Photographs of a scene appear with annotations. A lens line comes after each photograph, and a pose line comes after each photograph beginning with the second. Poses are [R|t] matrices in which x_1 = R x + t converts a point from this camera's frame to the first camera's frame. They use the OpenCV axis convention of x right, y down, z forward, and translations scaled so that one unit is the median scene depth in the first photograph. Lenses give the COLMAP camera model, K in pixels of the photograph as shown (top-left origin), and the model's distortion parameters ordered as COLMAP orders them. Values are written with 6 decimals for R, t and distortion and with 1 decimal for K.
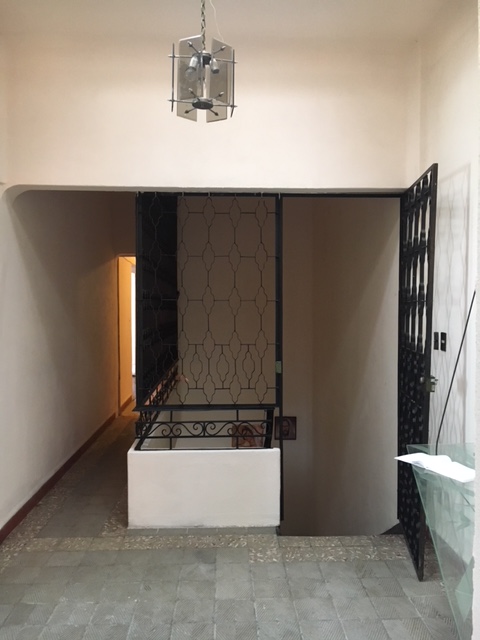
lens RADIAL K [[542.4, 0, 243.3], [0, 542.4, 322.8], [0, 0, 1]] dist [0.063490, -0.088340]
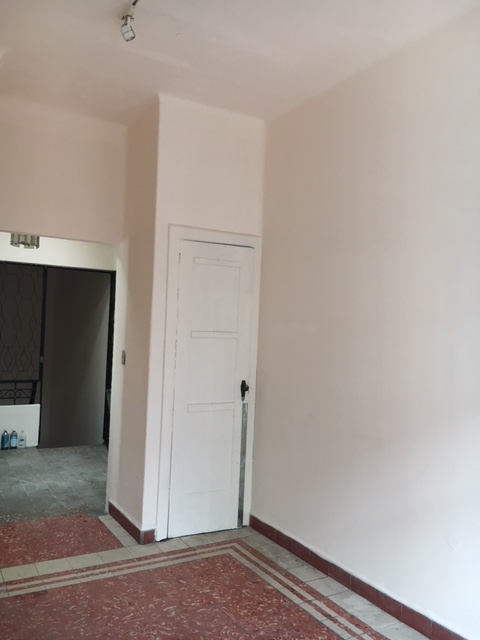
lens RADIAL K [[542.4, 0, 241.2], [0, 542.4, 318.7], [0, 0, 1]] dist [0.063490, -0.088340]
pose [[0.884150, 0.045860, 0.464947, -0.208808], [-0.029045, 0.998641, -0.043267, 0.004196], [-0.466300, 0.024750, 0.884280, -0.981692]]
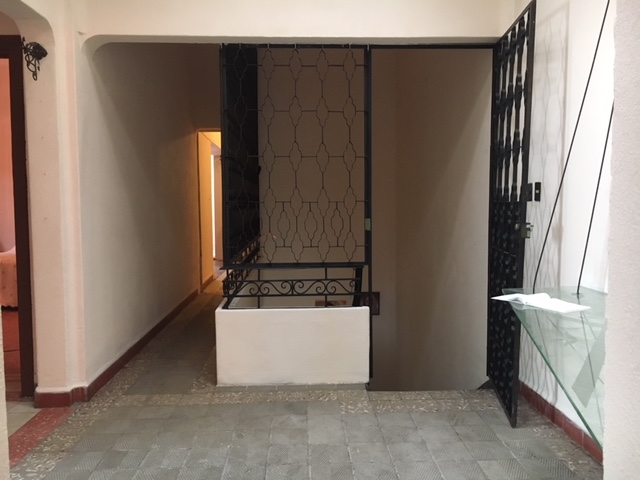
lens RADIAL K [[542.4, 0, 322.7], [0, 542.4, 242.3], [0, 0, 1]] dist [0.063490, -0.088340]
pose [[0.999970, -0.005153, 0.005867, -0.022823], [0.004908, 0.999149, 0.040964, 0.075106], [-0.006073, -0.040934, 0.999143, 0.017523]]
